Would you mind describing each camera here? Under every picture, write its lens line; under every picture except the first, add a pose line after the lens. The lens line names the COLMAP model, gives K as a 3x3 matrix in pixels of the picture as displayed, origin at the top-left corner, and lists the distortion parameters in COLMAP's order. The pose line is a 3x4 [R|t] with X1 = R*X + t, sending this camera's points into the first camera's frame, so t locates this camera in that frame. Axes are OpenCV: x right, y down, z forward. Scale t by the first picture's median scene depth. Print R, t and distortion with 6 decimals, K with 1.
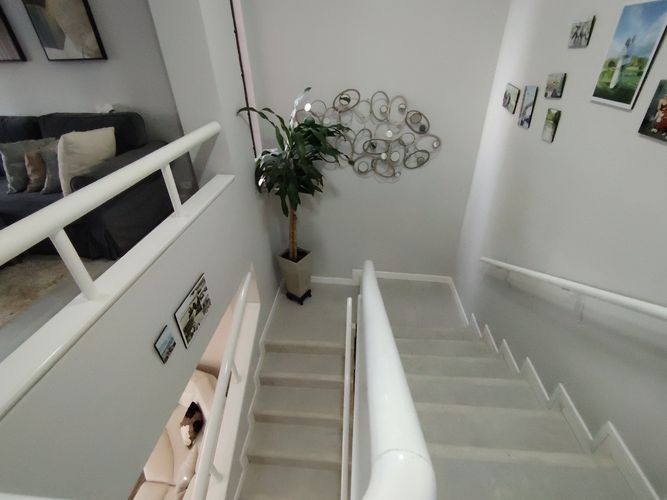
lens RADIAL K [[313.1, 0, 331.7], [0, 313.1, 245.1], [0, 0, 1]] dist [0.001921, -0.001678]
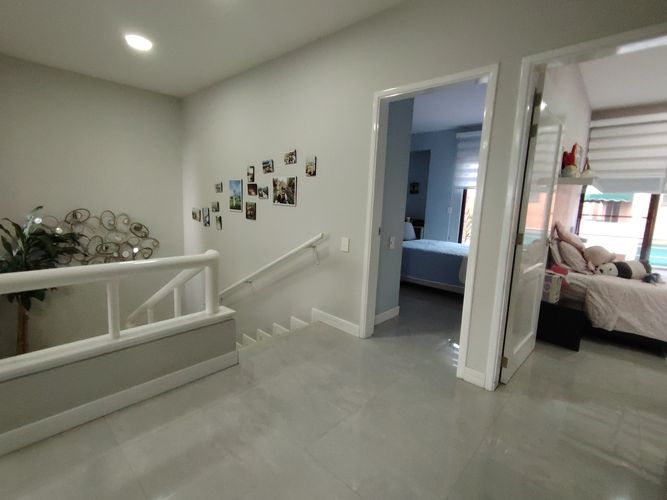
lens RADIAL K [[313.1, 0, 331.7], [0, 313.1, 245.1], [0, 0, 1]] dist [0.001921, -0.001678]
pose [[0.605924, -0.052511, 0.793788, -0.365865], [0.365437, 0.904682, -0.219103, 0.338927], [-0.706620, 0.422839, 0.567358, -0.472739]]
